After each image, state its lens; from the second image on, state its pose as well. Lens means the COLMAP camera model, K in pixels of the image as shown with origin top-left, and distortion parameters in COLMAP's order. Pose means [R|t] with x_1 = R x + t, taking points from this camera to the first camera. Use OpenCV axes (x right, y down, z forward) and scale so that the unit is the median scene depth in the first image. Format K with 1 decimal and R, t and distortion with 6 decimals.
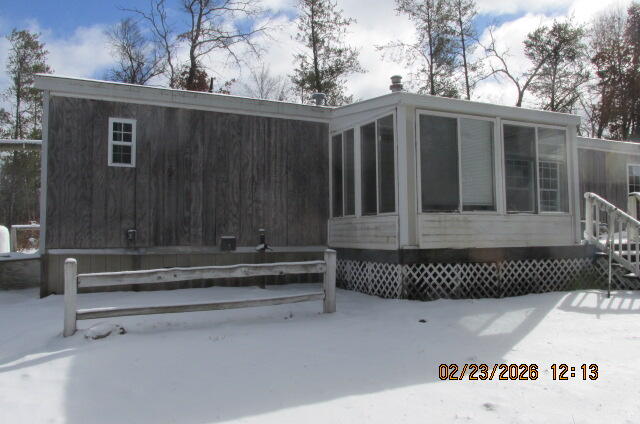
lens RADIAL K [[532.6, 0, 323.6], [0, 532.6, 214.6], [0, 0, 1]] dist [-0.035314, 0.003637]
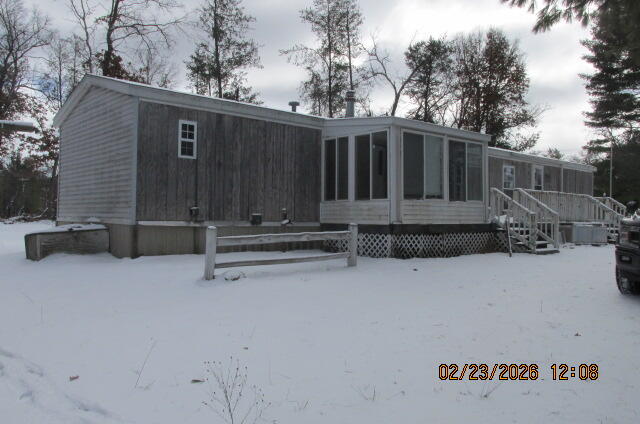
lens RADIAL K [[532.6, 0, 314.9], [0, 532.6, 213.7], [0, 0, 1]] dist [-0.035314, 0.003637]
pose [[0.965934, 0.015697, 0.258312, -0.395185], [-0.023434, 0.999364, 0.026897, 0.002314], [-0.257725, -0.032034, 0.965687, -0.324836]]
